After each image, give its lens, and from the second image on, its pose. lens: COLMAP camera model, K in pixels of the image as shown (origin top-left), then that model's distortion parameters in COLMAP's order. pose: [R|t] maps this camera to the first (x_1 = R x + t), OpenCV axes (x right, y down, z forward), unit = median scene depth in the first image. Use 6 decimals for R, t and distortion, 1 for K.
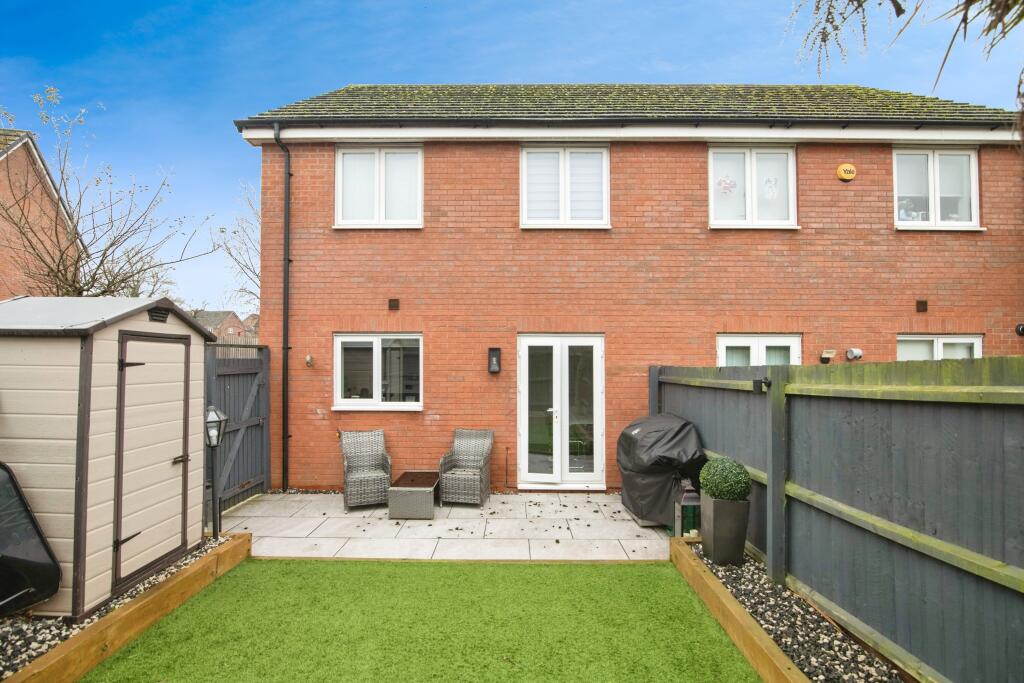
lens RADIAL K [[488.4, 0, 511.9], [0, 488.4, 345.7], [0, 0, 1]] dist [-0.016155, -0.001618]
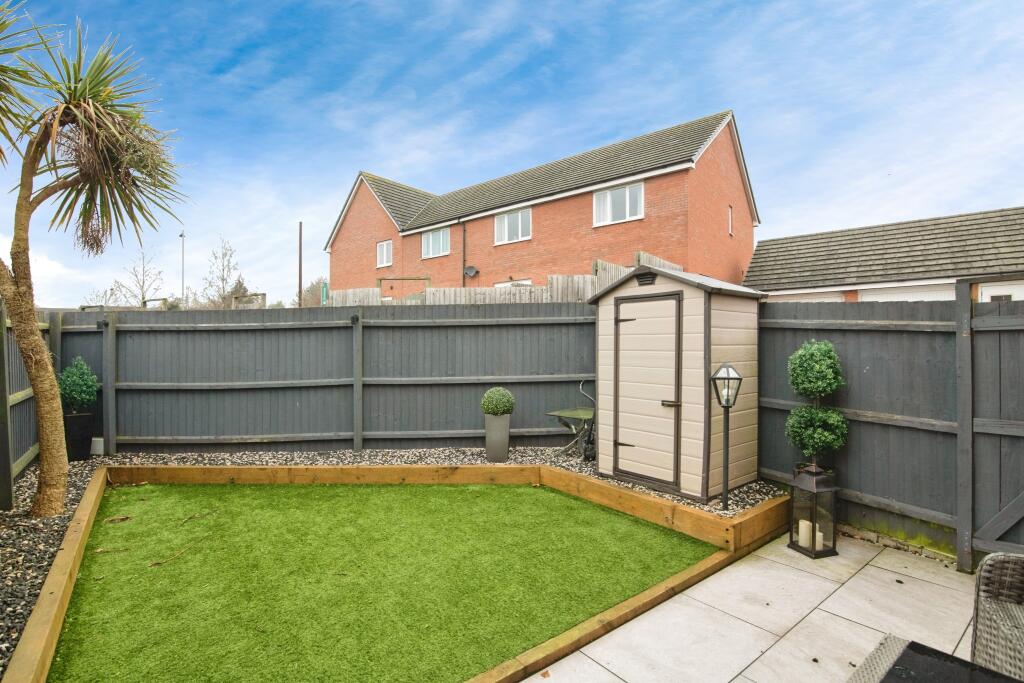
lens RADIAL K [[488.4, 0, 512.5], [0, 488.4, 338.7], [0, 0, 1]] dist [-0.016155, -0.001618]
pose [[-0.785904, -0.003941, -0.618336, 0.297149], [0.022507, 0.999135, -0.034974, 0.118454], [0.617939, -0.041403, -0.785135, 1.692523]]
